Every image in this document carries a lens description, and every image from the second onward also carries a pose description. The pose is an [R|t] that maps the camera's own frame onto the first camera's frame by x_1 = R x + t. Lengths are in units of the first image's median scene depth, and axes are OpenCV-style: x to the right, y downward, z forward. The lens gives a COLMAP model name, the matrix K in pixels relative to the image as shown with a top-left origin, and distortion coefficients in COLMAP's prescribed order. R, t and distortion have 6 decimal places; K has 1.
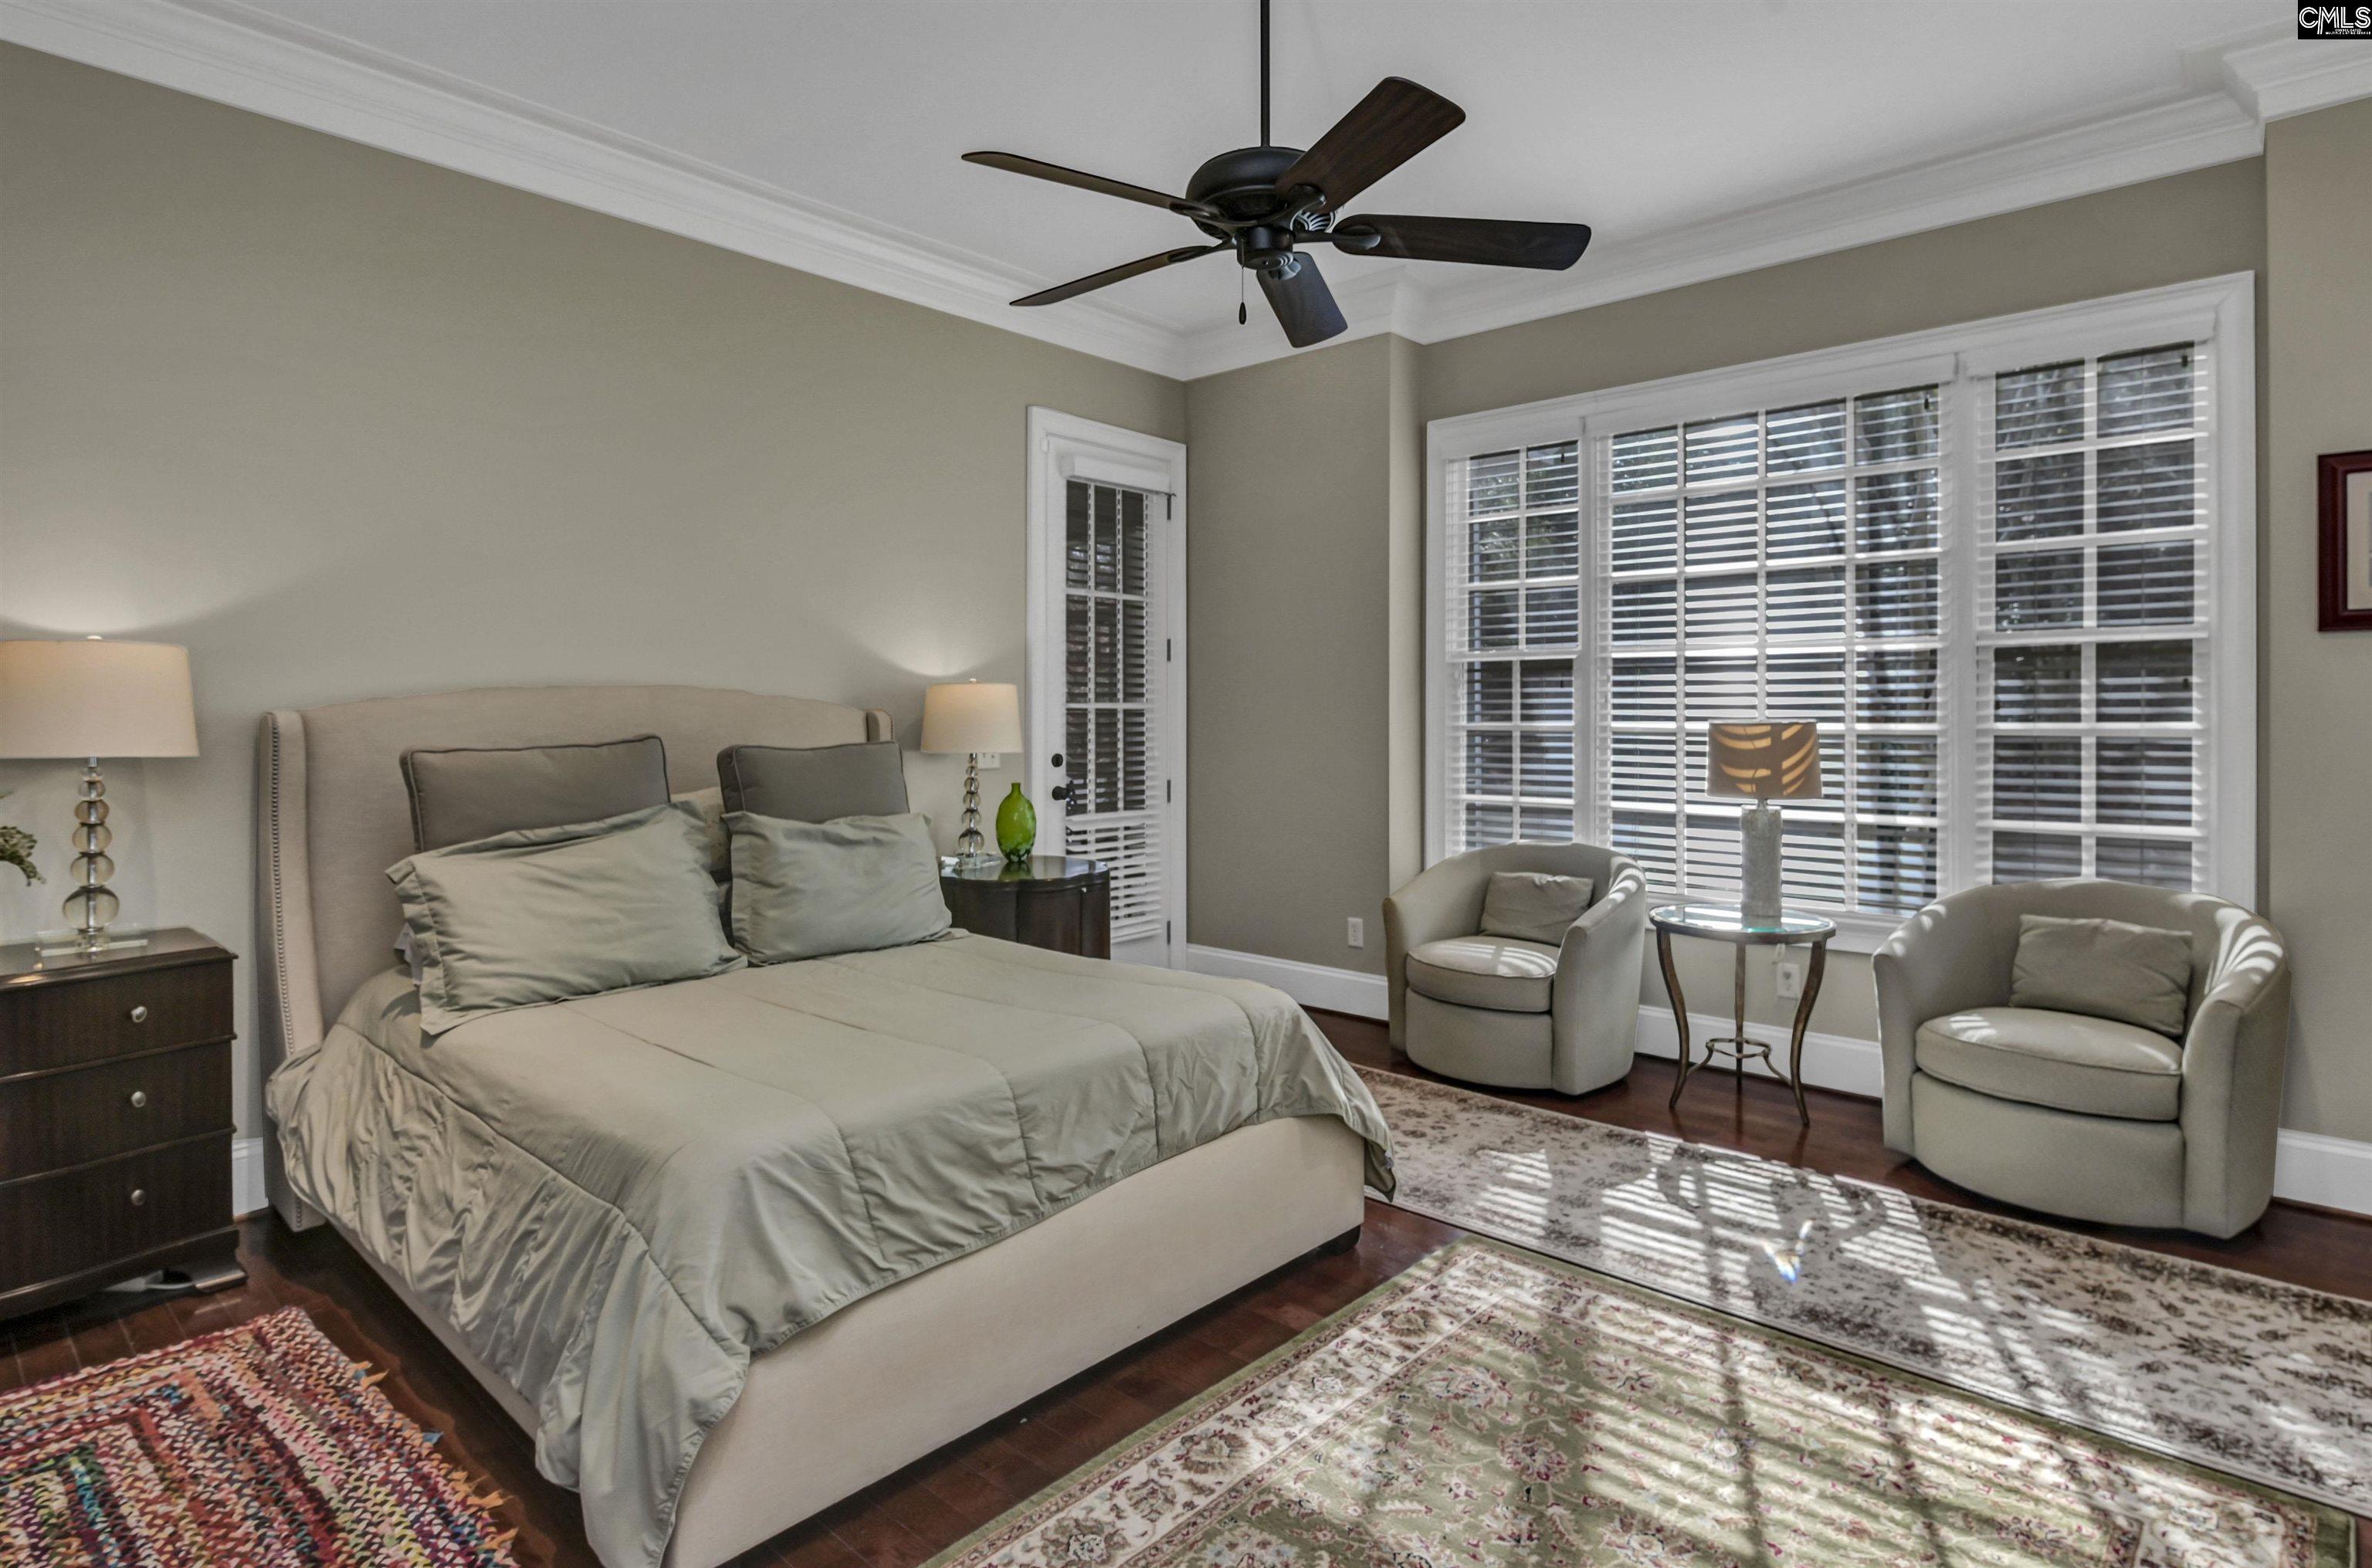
lens RADIAL K [[1232.4, 0, 1202.9], [0, 1232.4, 731.8], [0, 0, 1]] dist [0.001224, -0.000462]
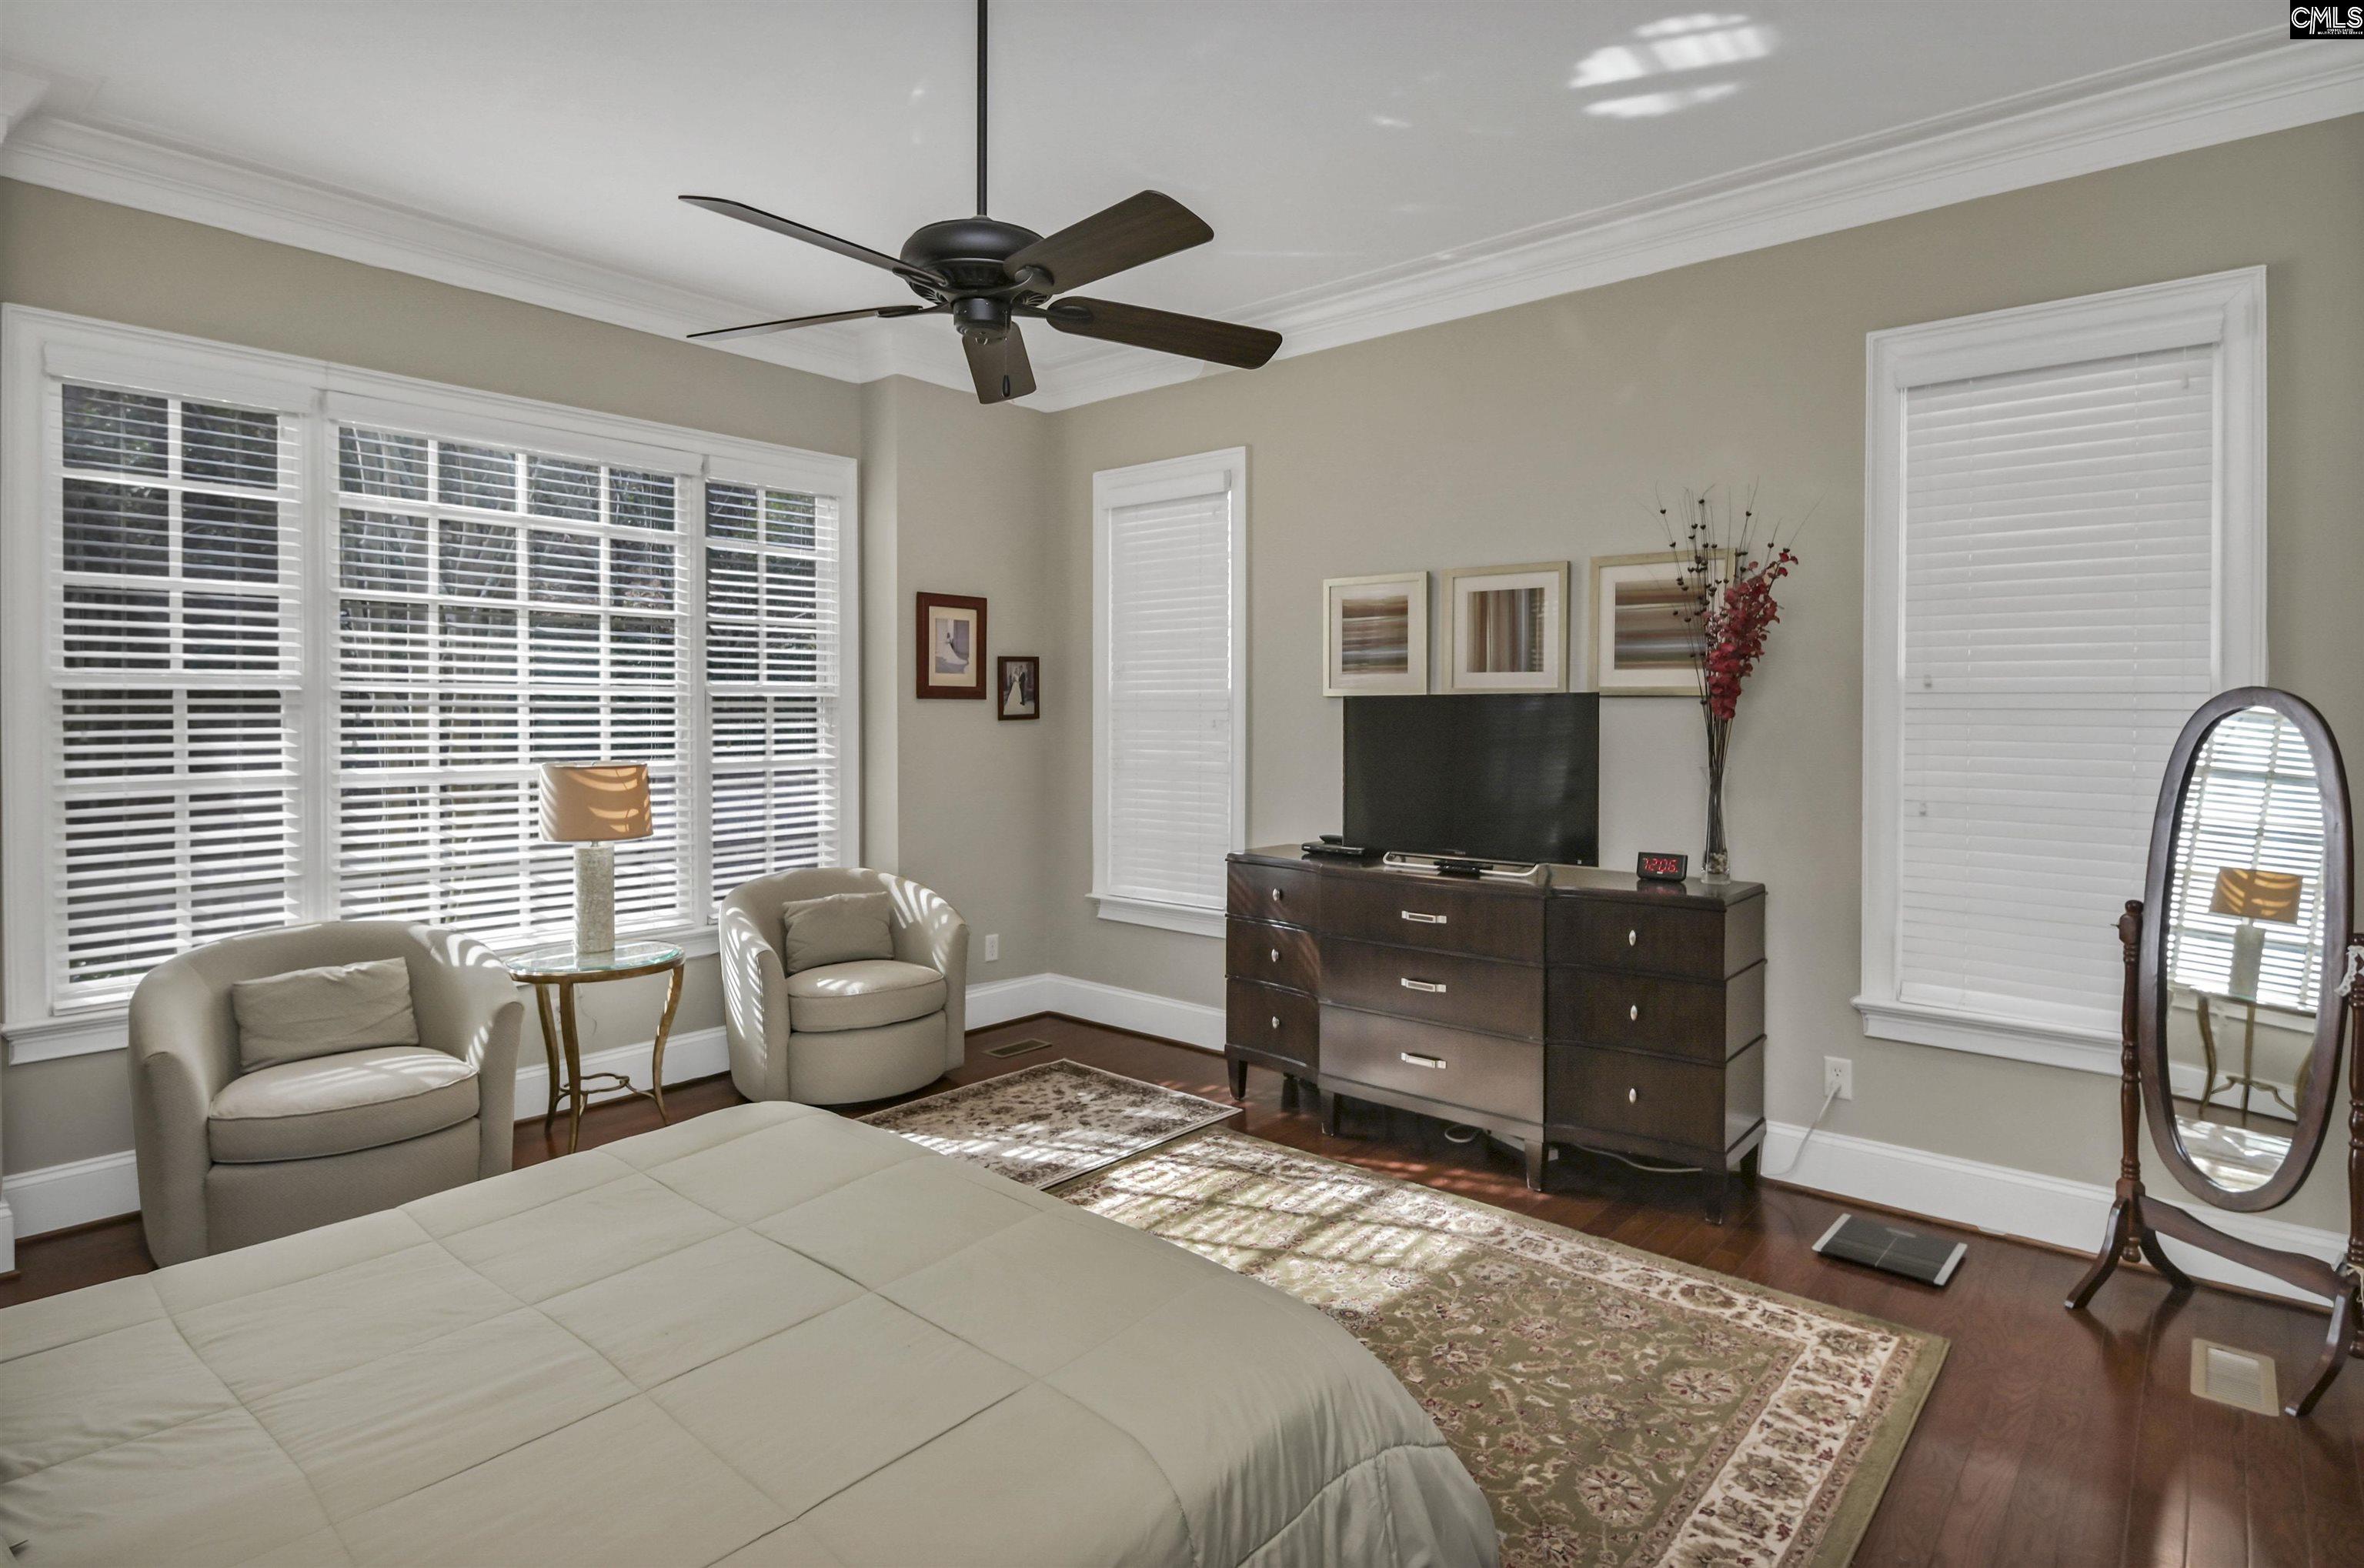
lens RADIAL K [[1241.7, 0, 1183.1], [0, 1241.7, 715.8], [0, 0, 1]] dist [-0.001550, -0.000863]
pose [[-0.024940, -0.004995, 0.999676, -0.997712], [0.014751, 0.999877, 0.005364, -0.077551], [-0.999580, 0.014880, -0.024864, 0.873424]]
